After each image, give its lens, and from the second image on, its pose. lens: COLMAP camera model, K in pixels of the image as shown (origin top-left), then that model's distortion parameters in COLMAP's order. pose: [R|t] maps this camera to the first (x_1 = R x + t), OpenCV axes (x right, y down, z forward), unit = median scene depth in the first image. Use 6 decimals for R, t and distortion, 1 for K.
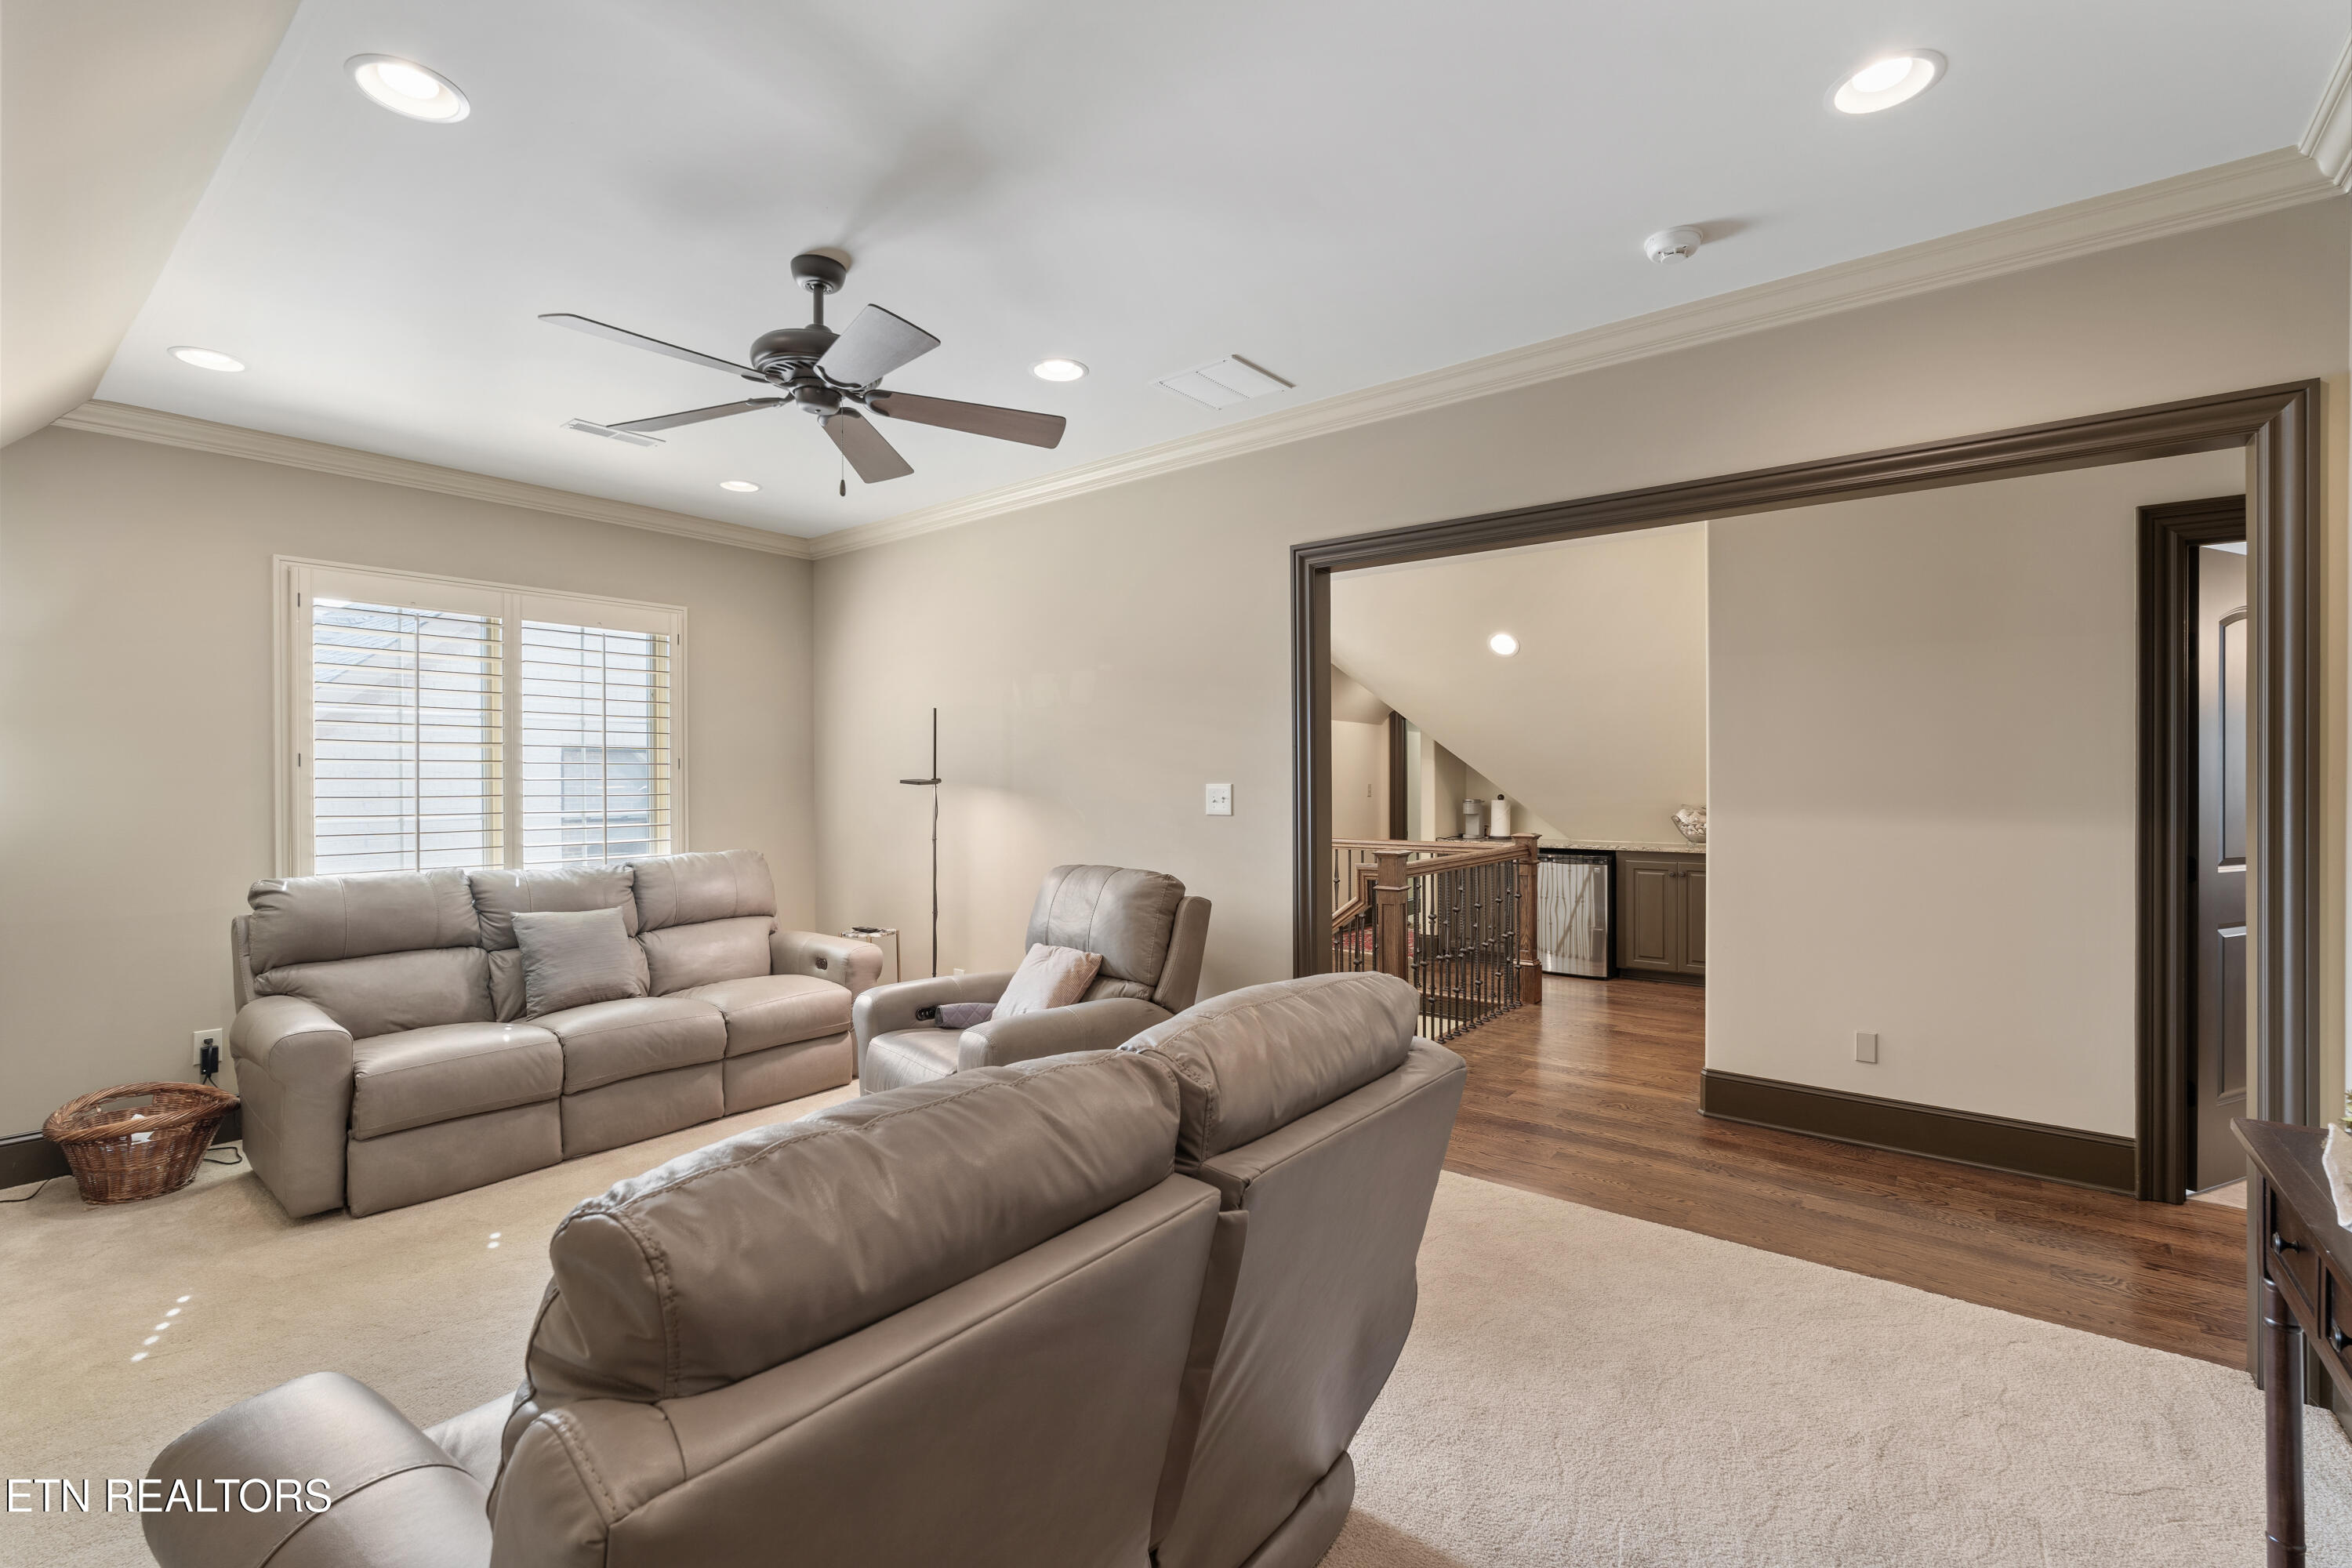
lens RADIAL K [[1039.6, 0, 1166.7], [0, 1039.6, 782.8], [0, 0, 1]] dist [-0.005194, 0.000399]
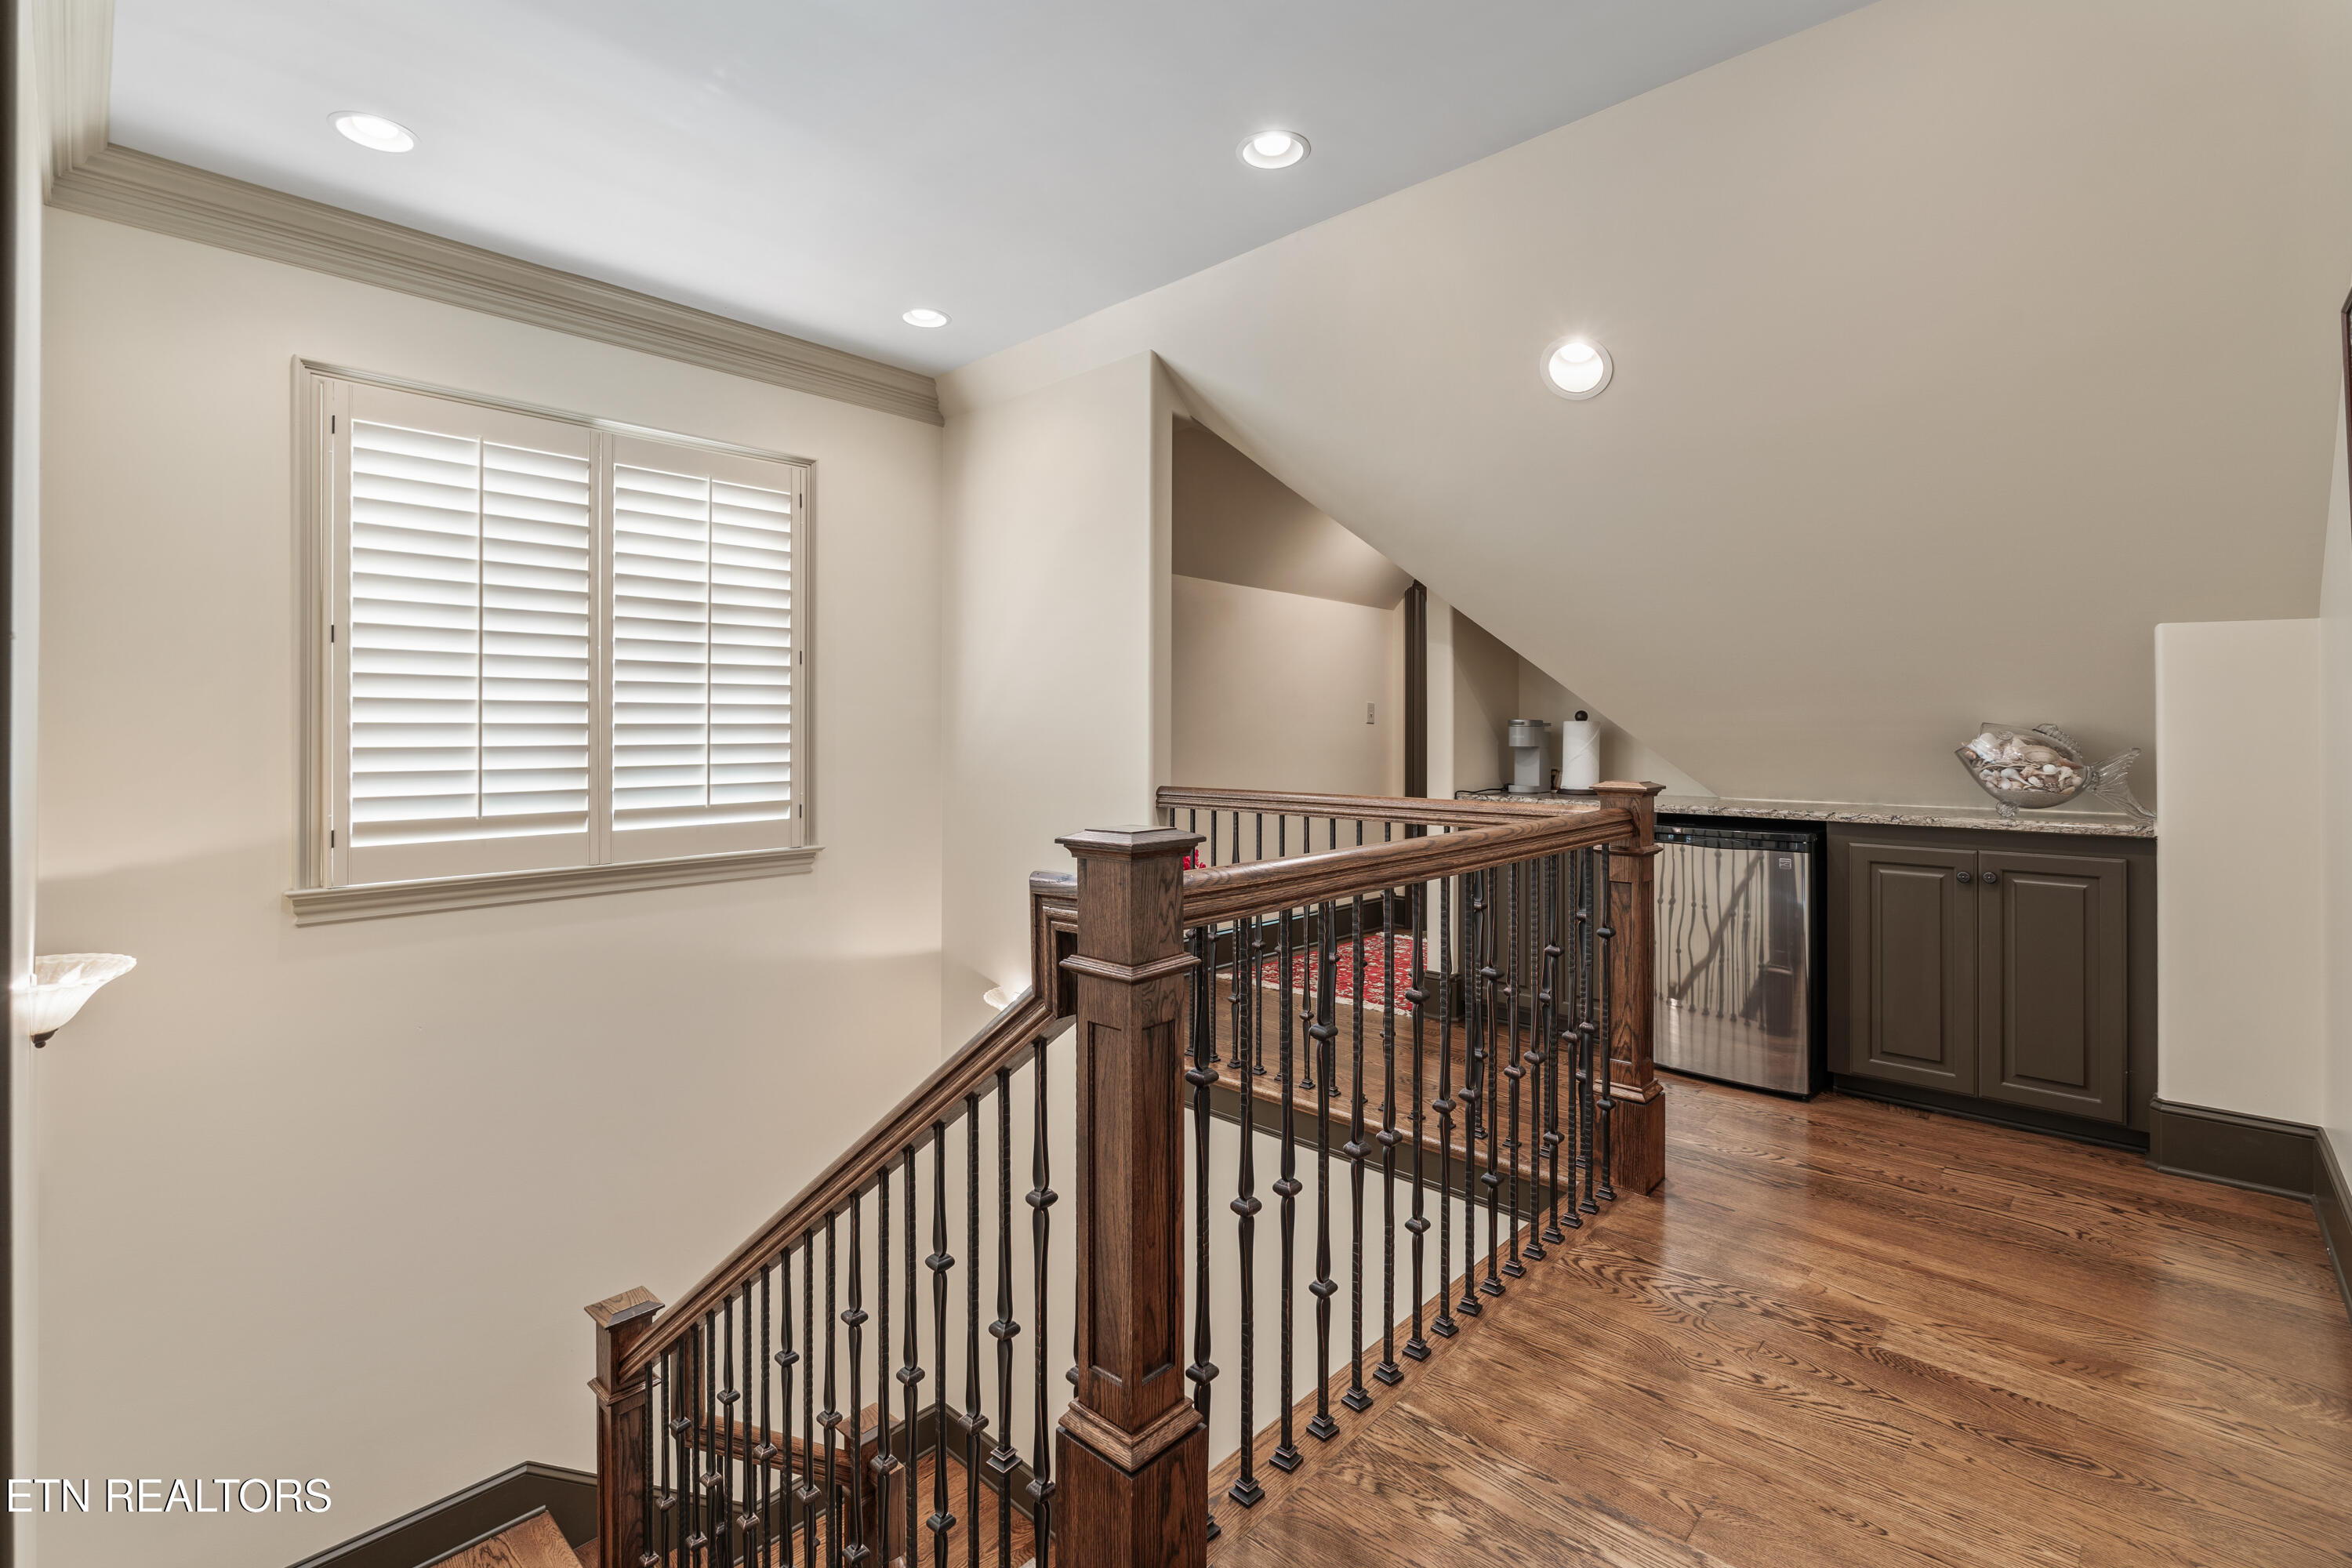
lens RADIAL K [[1039.6, 0, 1194.9], [0, 1039.6, 733.3], [0, 0, 1]] dist [-0.005194, 0.000399]
pose [[0.997514, 0.005704, -0.070234, 0.173003], [-0.005874, 0.999980, -0.002216, 0.026692], [0.070220, 0.002623, 0.997528, 0.490038]]
